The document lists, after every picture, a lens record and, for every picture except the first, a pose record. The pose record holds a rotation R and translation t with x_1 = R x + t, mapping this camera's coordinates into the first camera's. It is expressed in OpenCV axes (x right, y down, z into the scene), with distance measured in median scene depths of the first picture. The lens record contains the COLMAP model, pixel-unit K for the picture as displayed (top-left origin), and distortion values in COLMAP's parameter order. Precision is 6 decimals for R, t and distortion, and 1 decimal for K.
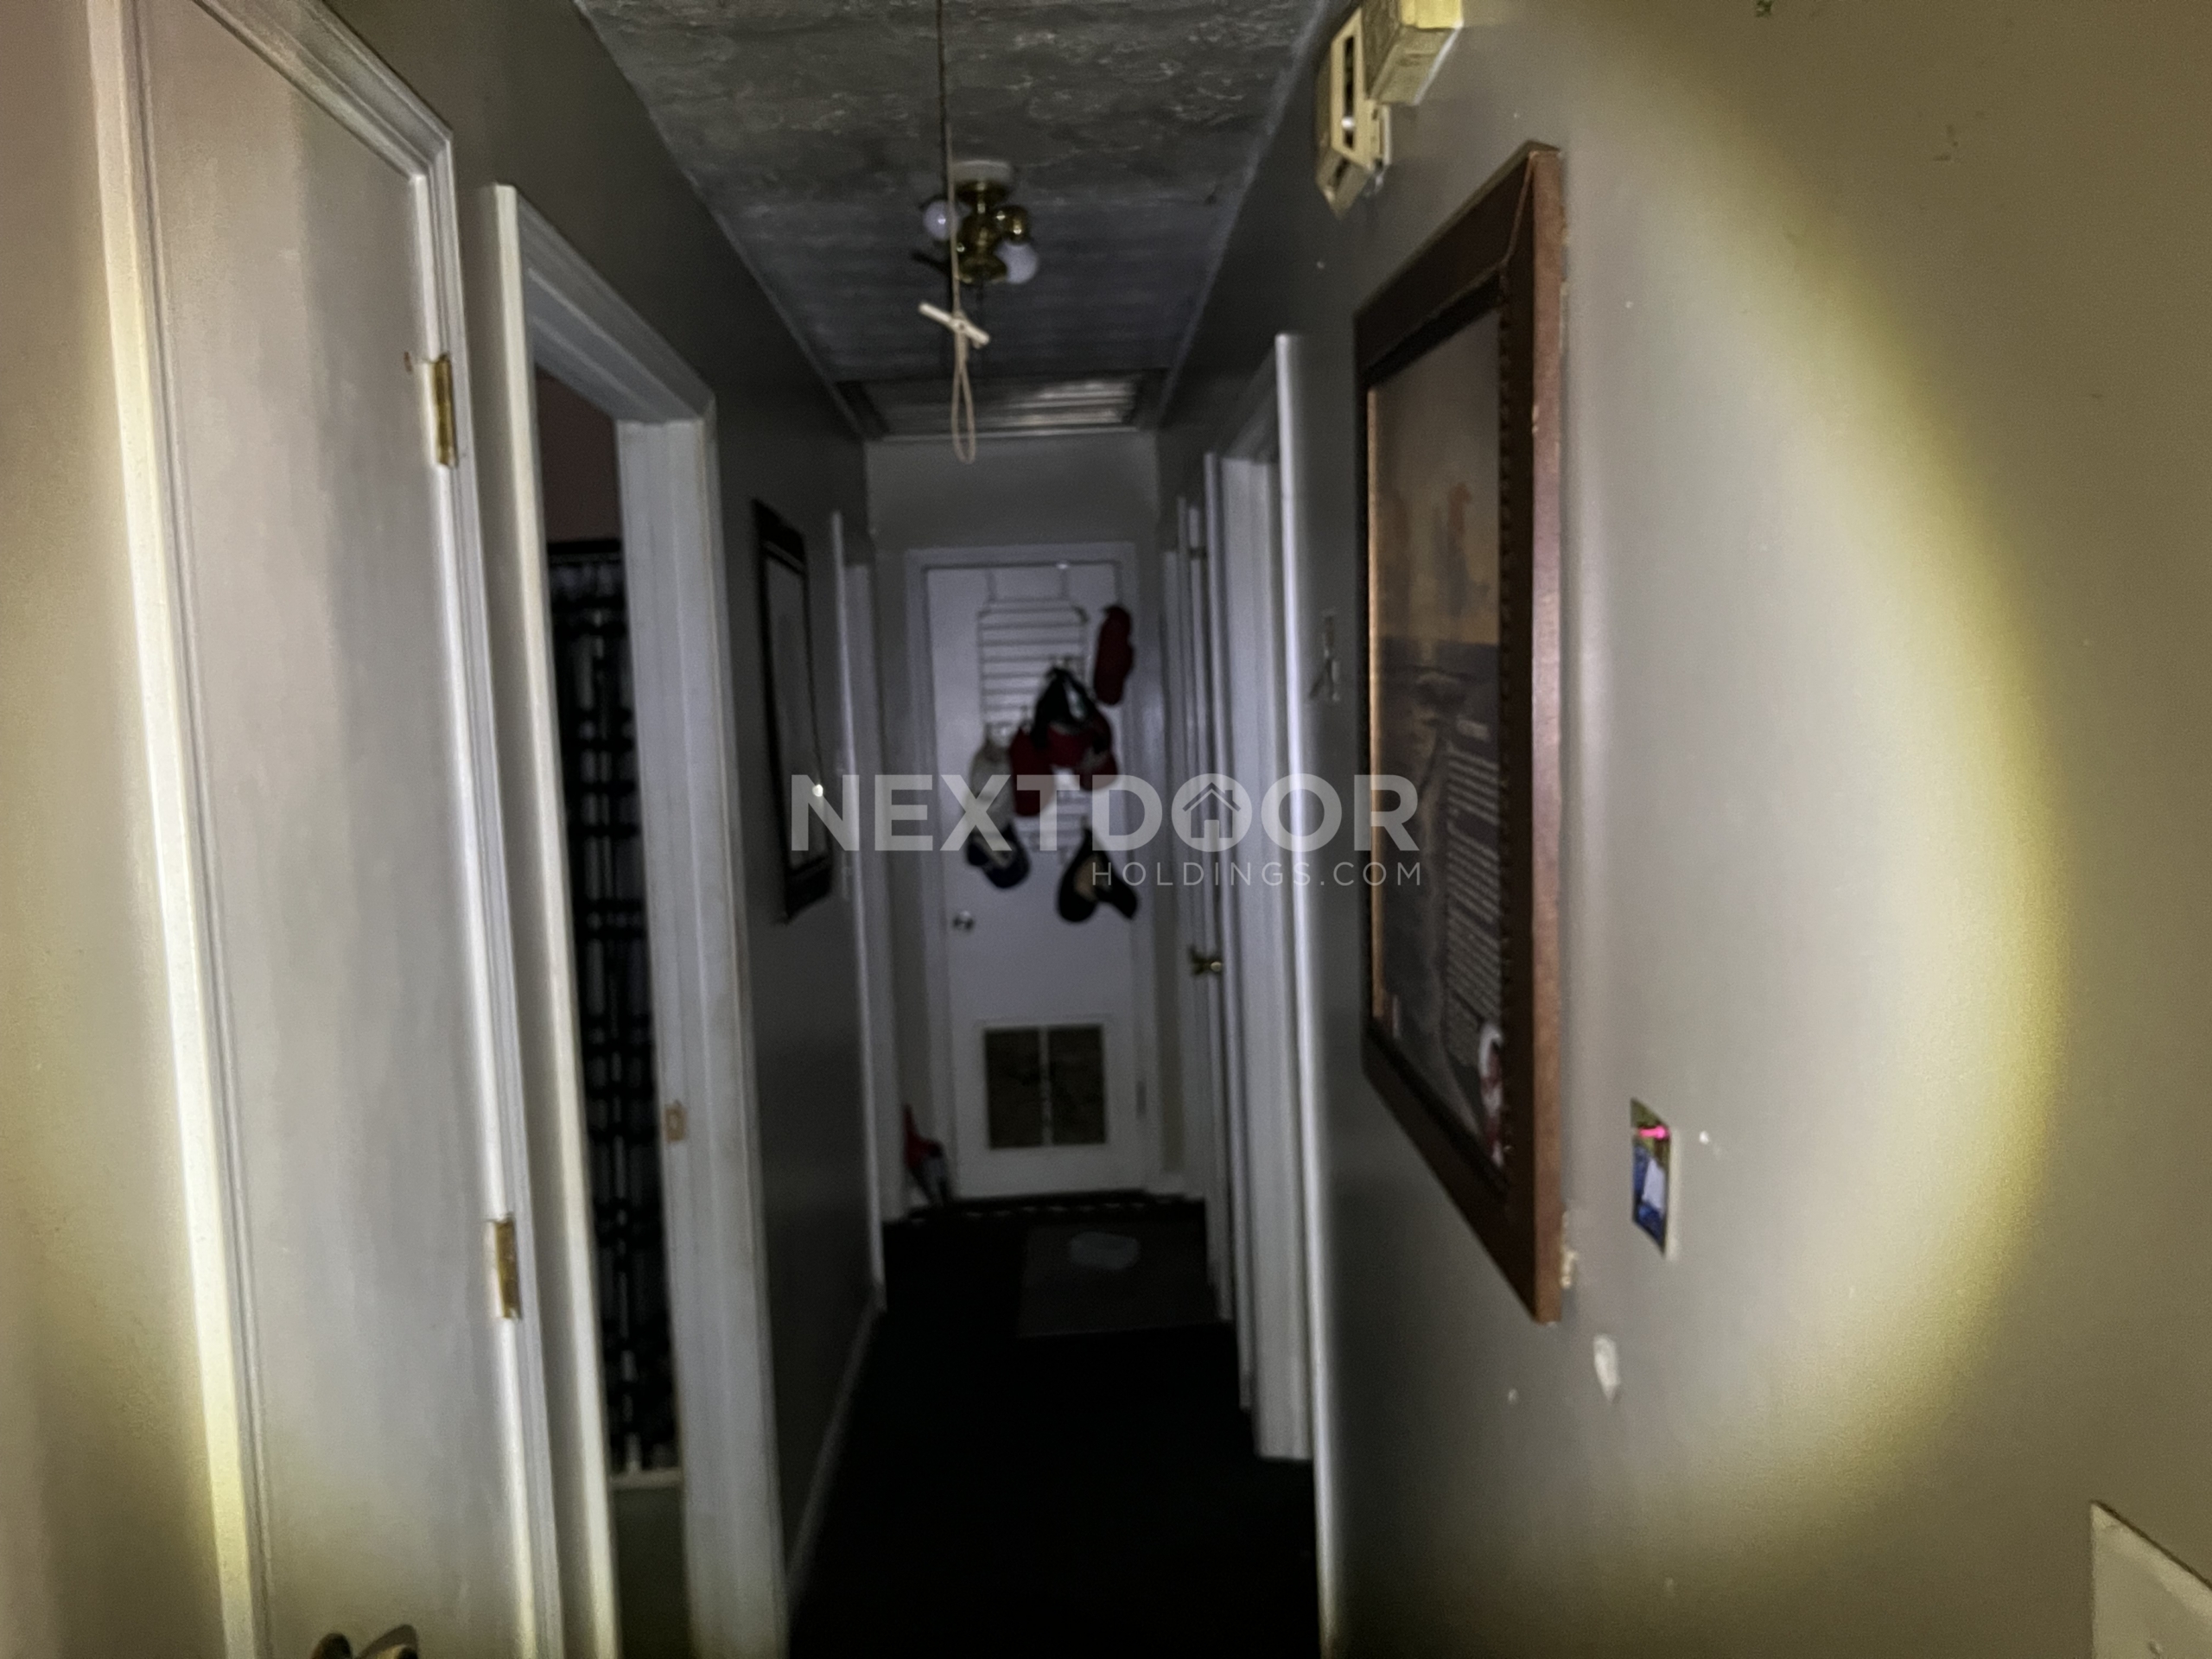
lens RADIAL K [[1637.4, 0, 1109.1], [0, 1637.4, 848.4], [0, 0, 1]] dist [0.052391, -0.066721]
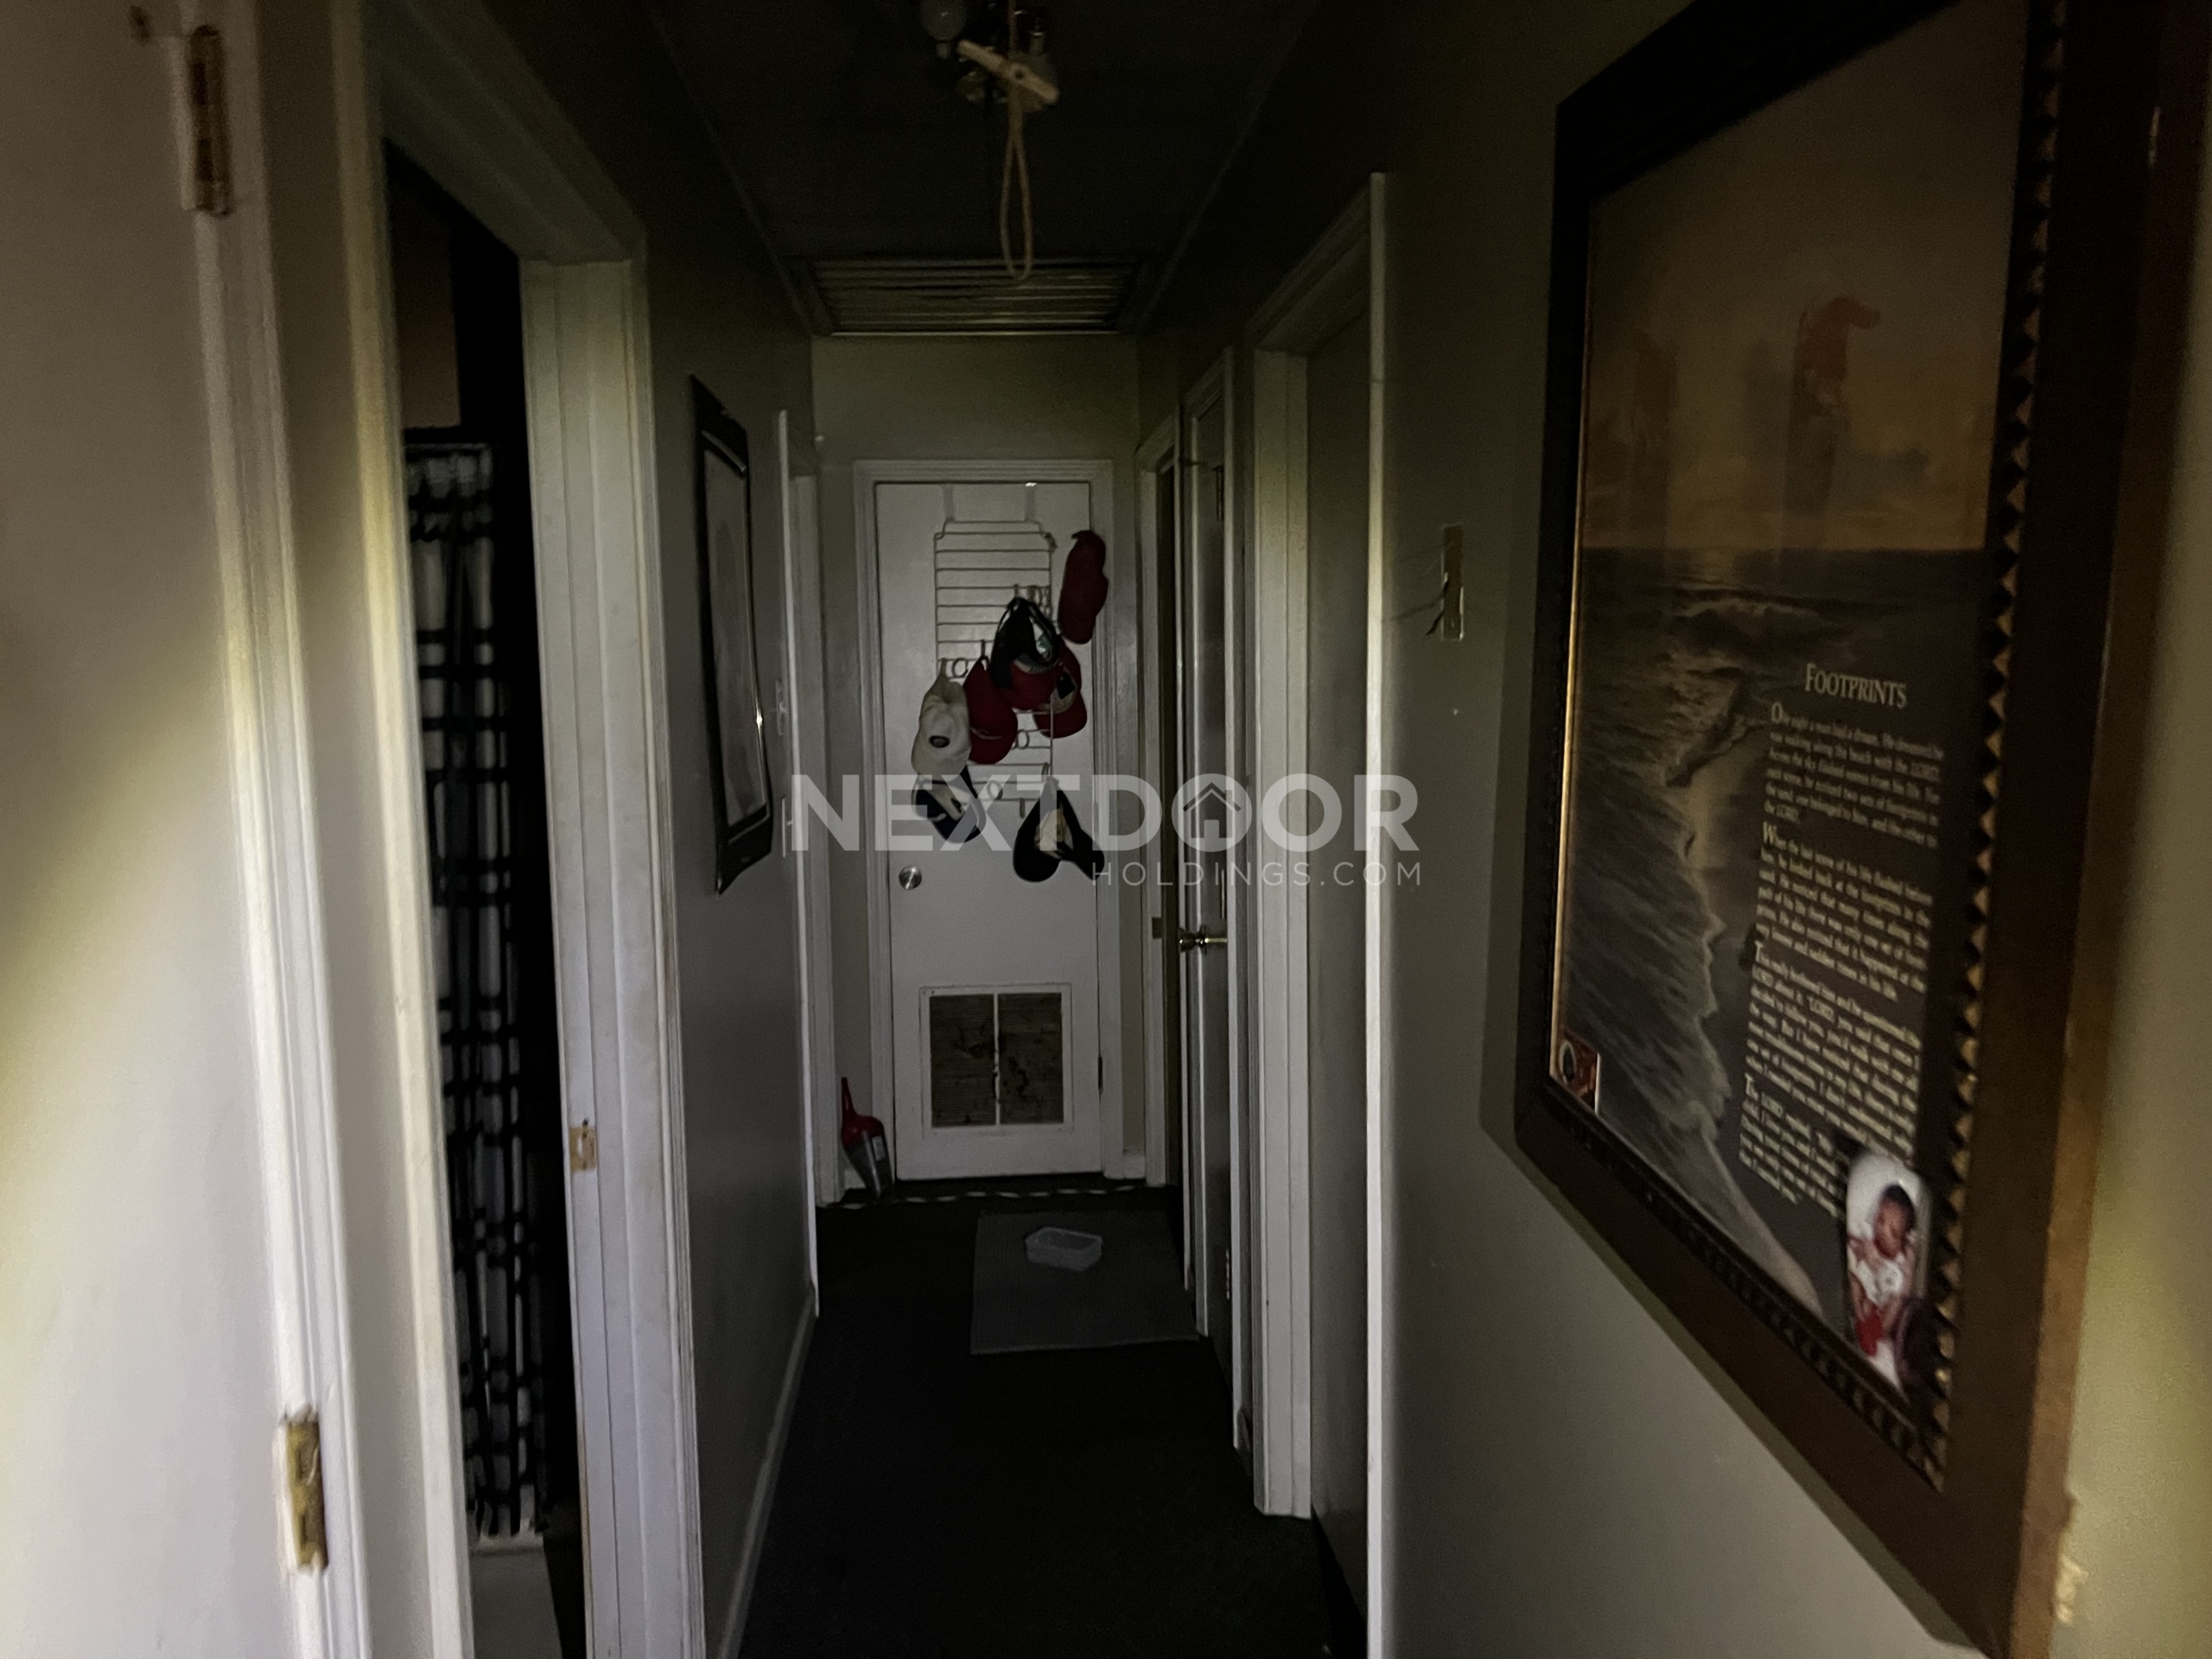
lens RADIAL K [[1637.4, 0, 1097.7], [0, 1637.4, 826.4], [0, 0, 1]] dist [0.052391, -0.066721]
pose [[0.998944, 0.021660, 0.040508, -0.025919], [-0.022614, 0.999474, 0.023243, -0.007438], [-0.039984, -0.024135, 0.998909, 0.102145]]
